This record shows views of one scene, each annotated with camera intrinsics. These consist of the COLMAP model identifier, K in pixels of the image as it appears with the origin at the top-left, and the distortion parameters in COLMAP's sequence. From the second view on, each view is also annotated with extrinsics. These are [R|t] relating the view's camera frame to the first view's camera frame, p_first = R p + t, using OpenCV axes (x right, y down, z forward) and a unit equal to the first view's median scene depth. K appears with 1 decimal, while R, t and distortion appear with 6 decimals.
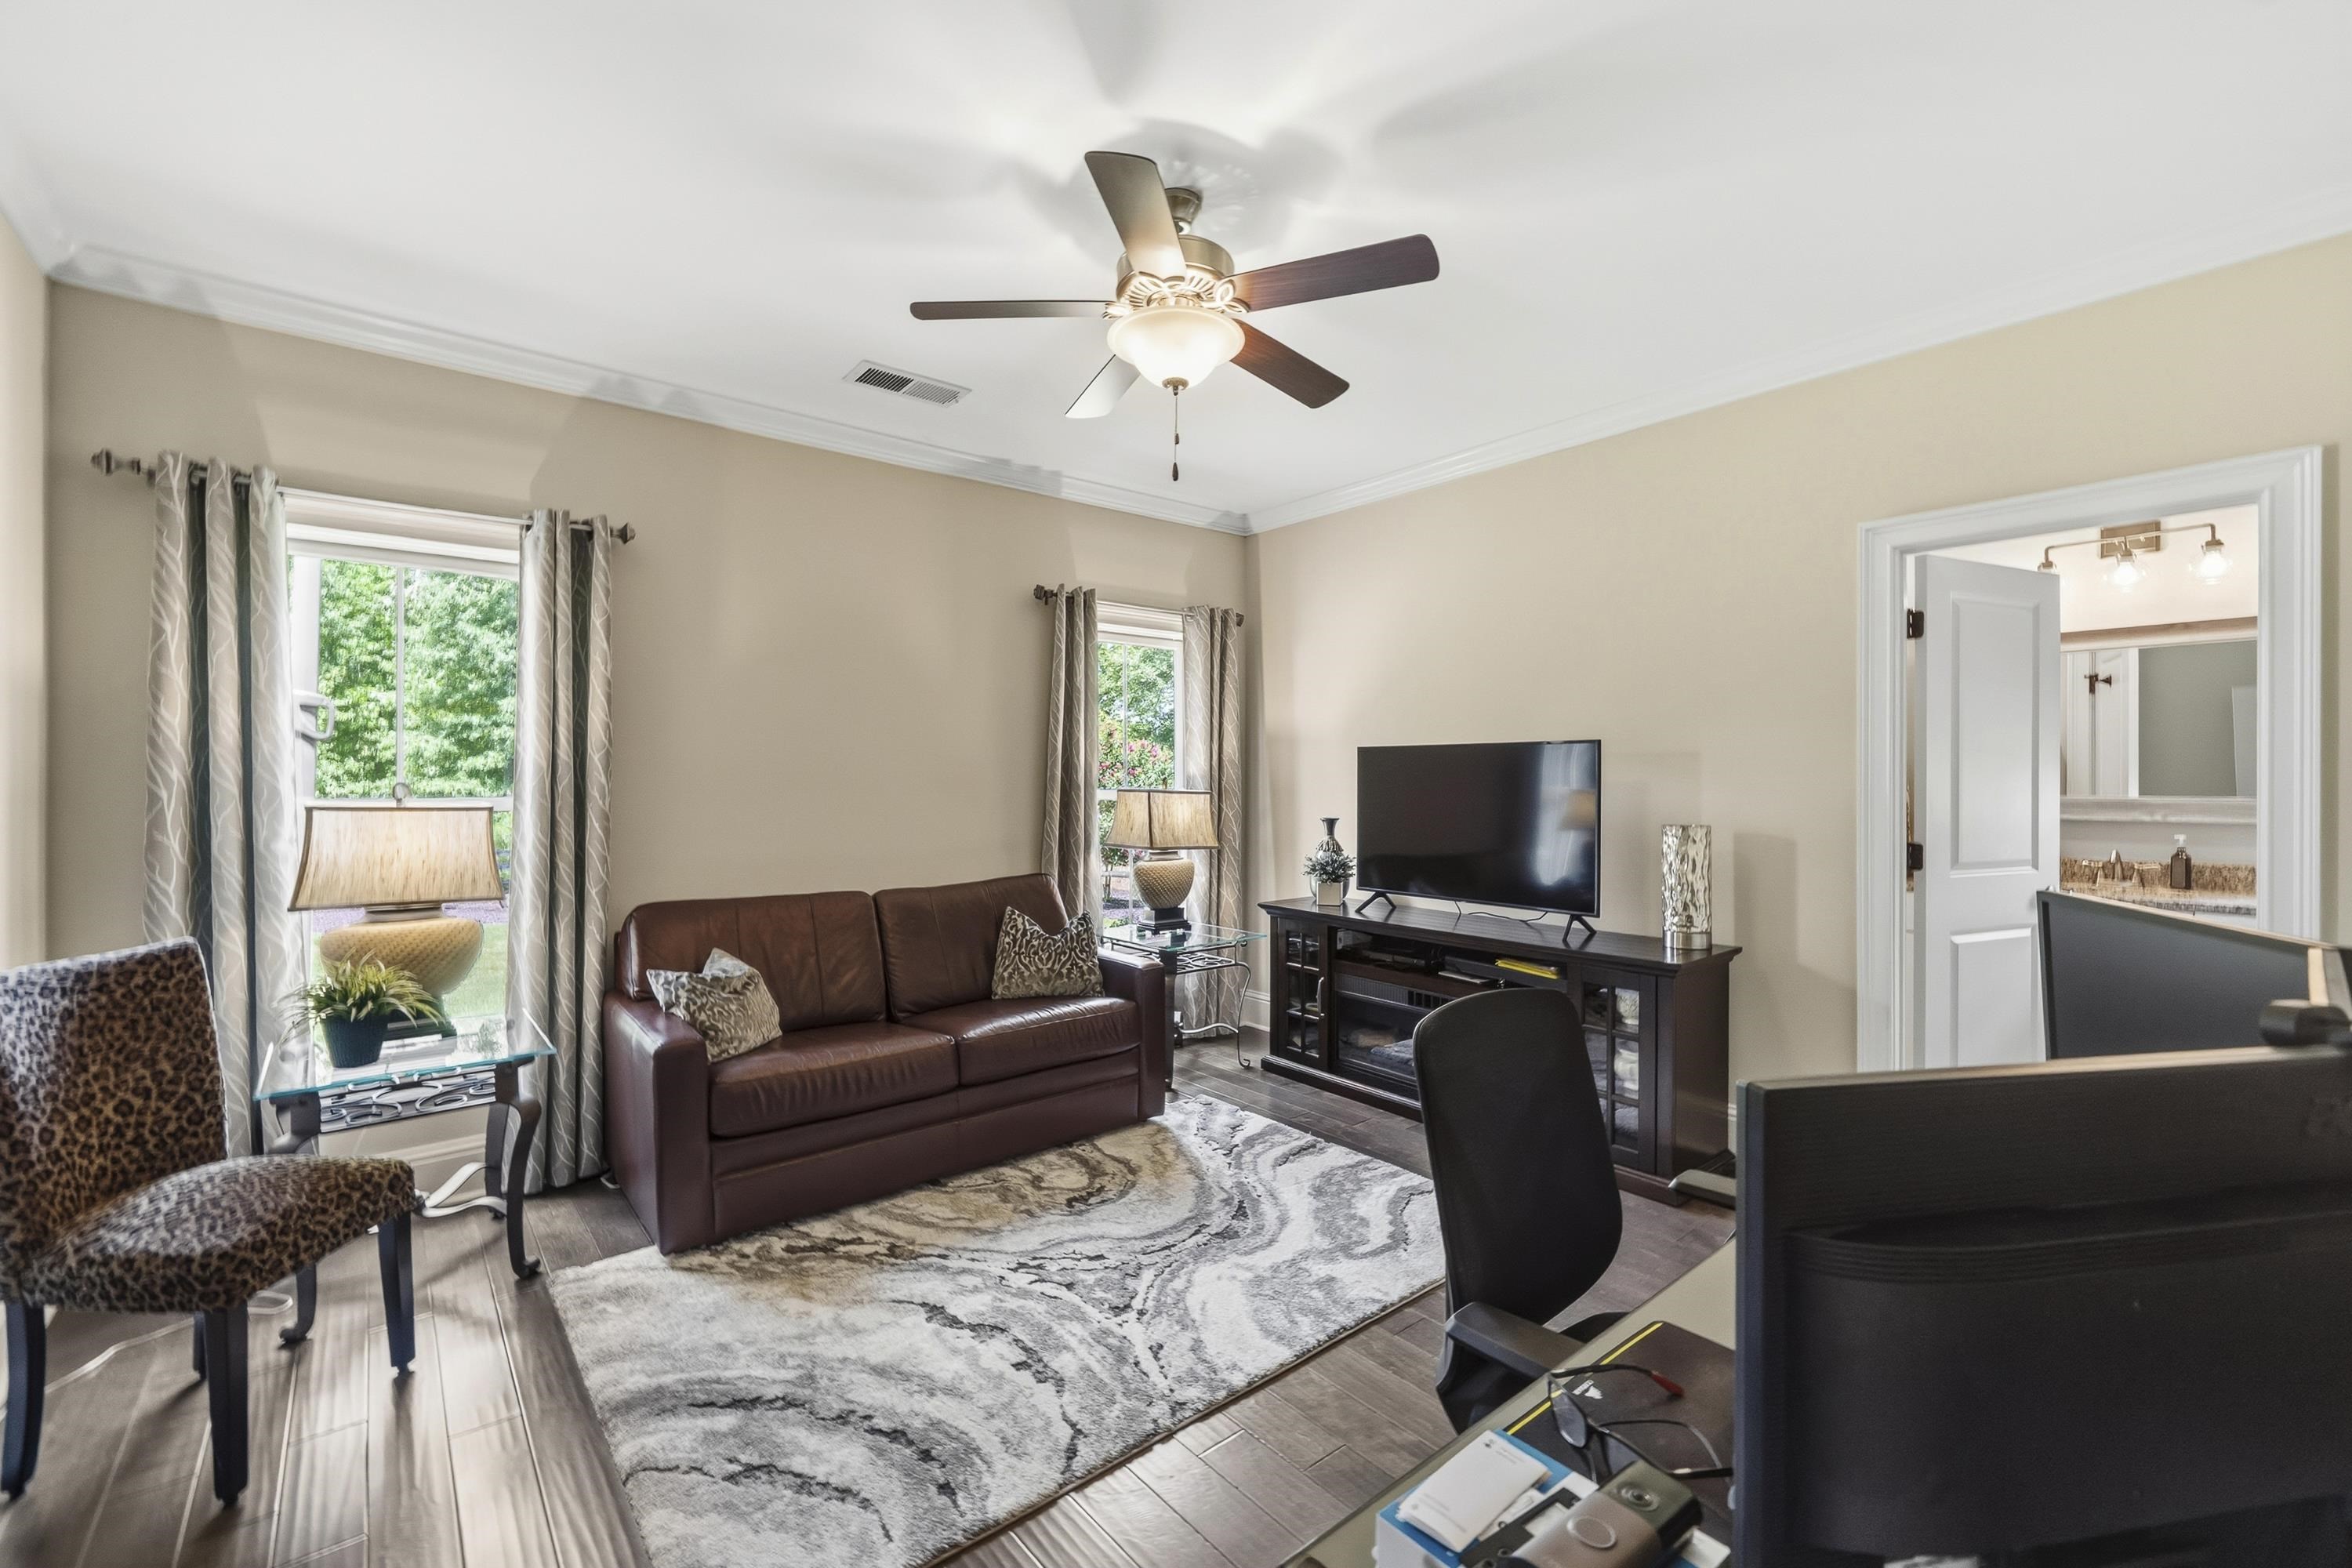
lens RADIAL K [[976.3, 0, 1176.7], [0, 976.3, 774.2], [0, 0, 1]] dist [-0.000095, 0.000036]
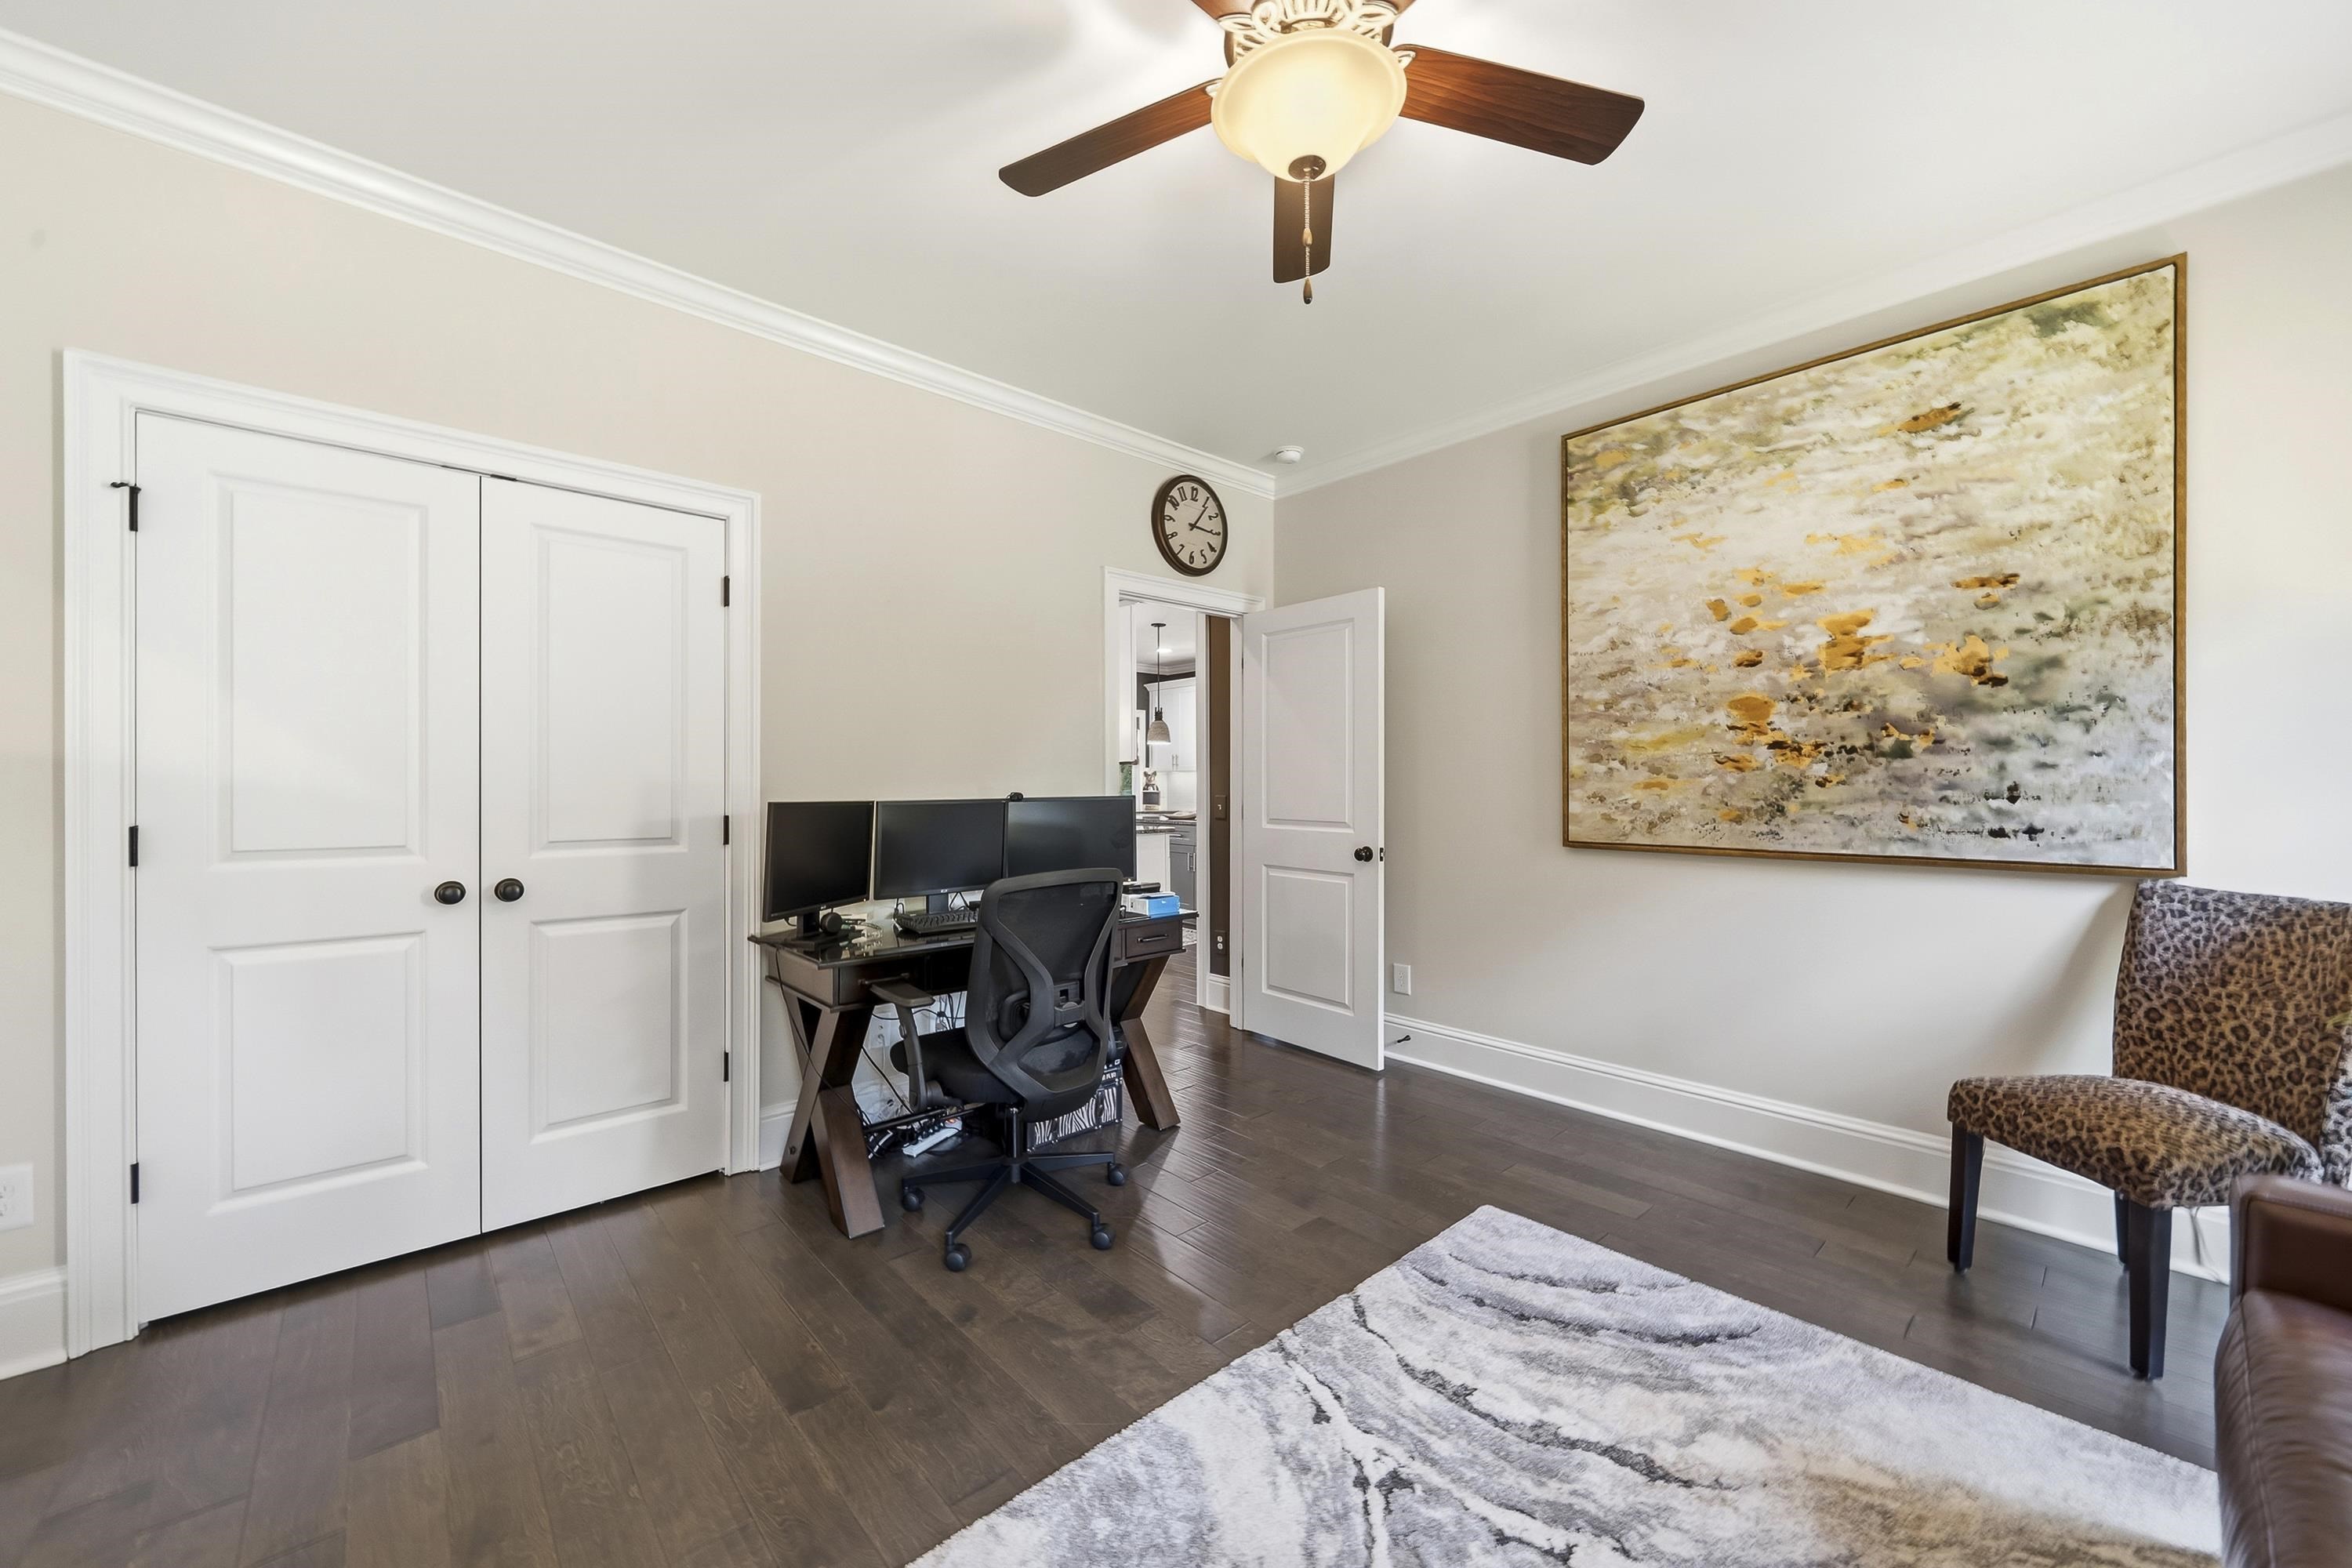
lens RADIAL K [[909.7, 0, 1178.0], [0, 909.7, 799.3], [0, 0, 1]] dist [-0.000347, -0.000077]
pose [[-0.998730, 0.001702, -0.050362, 0.152260], [0.001134, 0.999936, 0.011300, 0.070893], [0.050378, 0.011228, -0.998667, 1.960408]]
